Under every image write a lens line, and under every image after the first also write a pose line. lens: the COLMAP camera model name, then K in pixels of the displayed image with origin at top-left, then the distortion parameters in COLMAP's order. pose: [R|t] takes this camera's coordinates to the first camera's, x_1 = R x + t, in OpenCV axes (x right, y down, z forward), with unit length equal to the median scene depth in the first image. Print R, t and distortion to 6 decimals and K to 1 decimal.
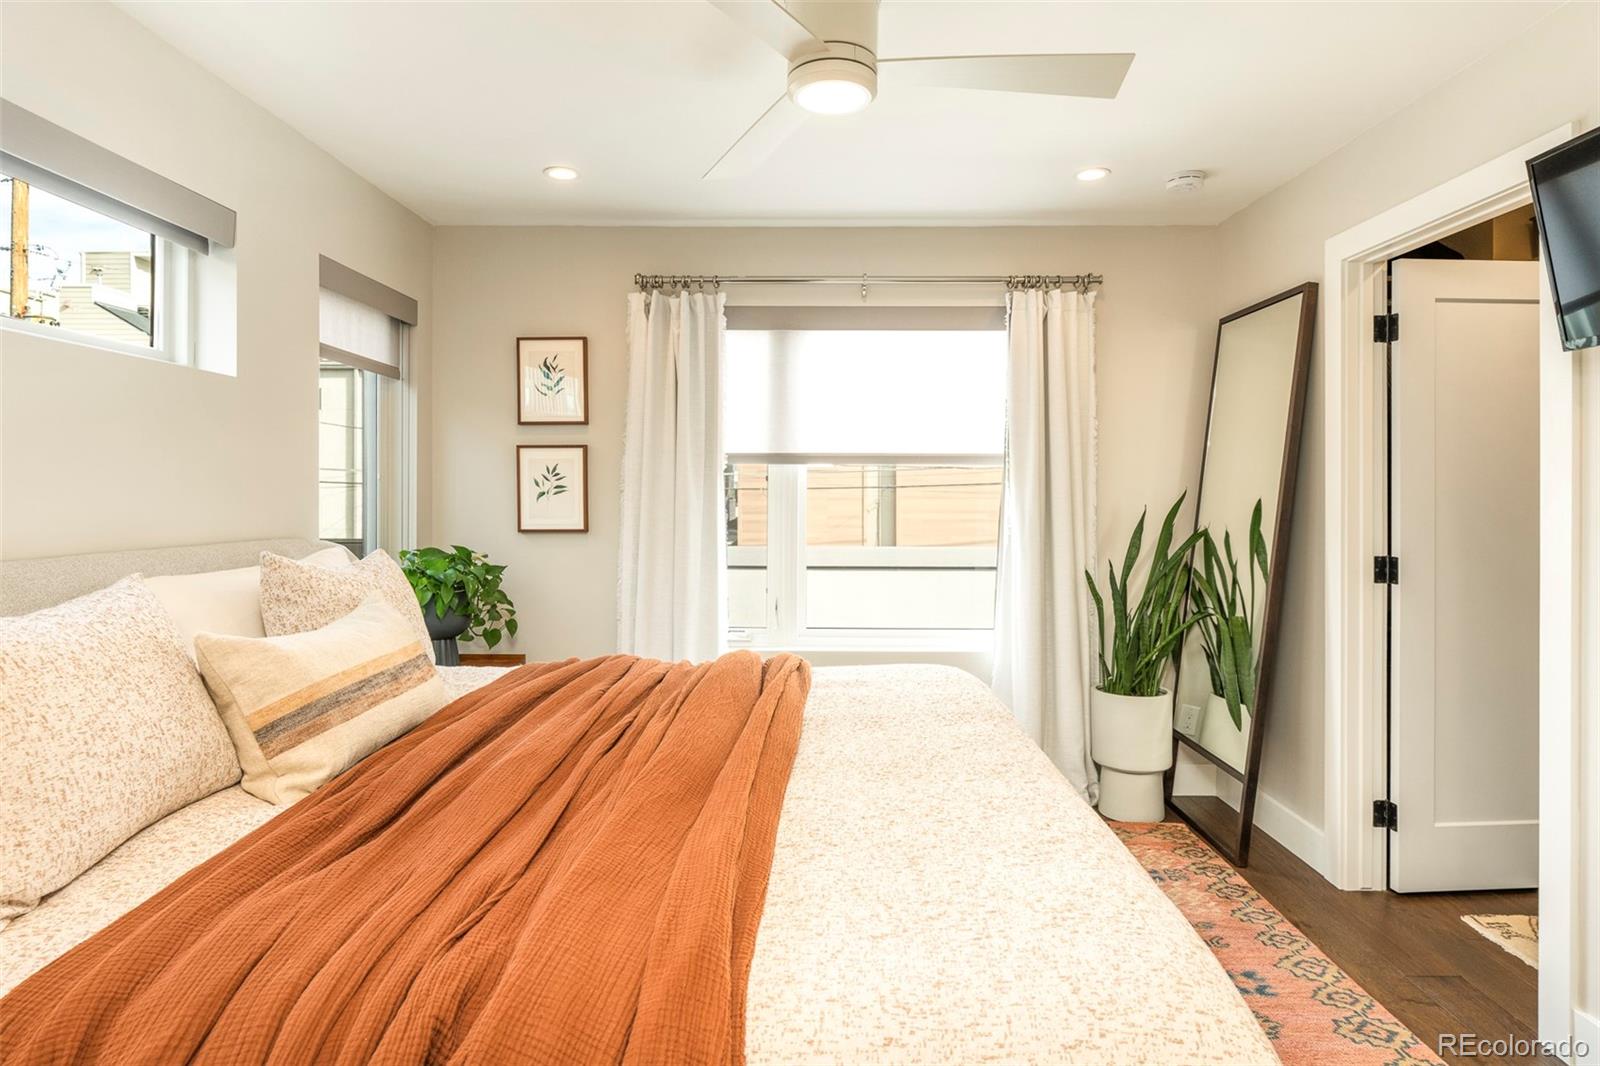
lens RADIAL K [[901.1, 0, 789.2], [0, 901.1, 489.4], [0, 0, 1]] dist [0.004214, 0.001050]
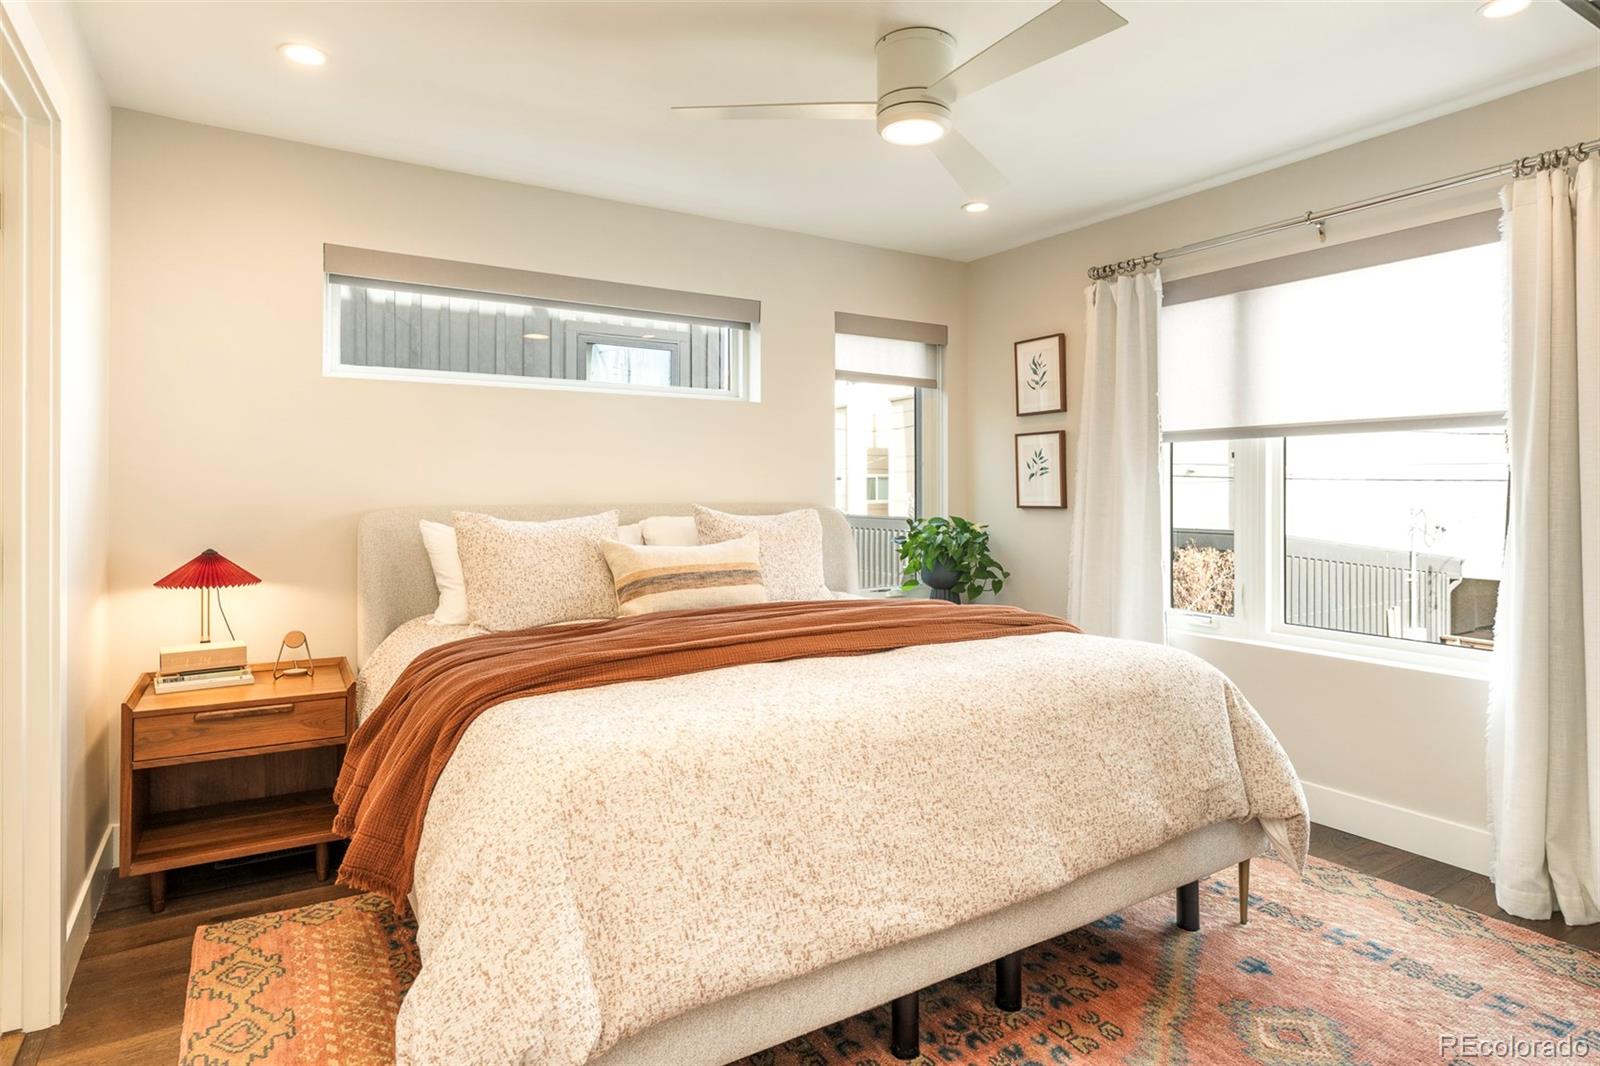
lens RADIAL K [[901.1, 0, 789.2], [0, 901.1, 489.4], [0, 0, 1]] dist [0.004214, 0.001050]
pose [[0.524499, 0.000300, -0.851411, 0.549987], [0.001522, 0.999998, 0.001290, 0.021650], [0.851410, -0.001973, 0.524498, 0.131273]]
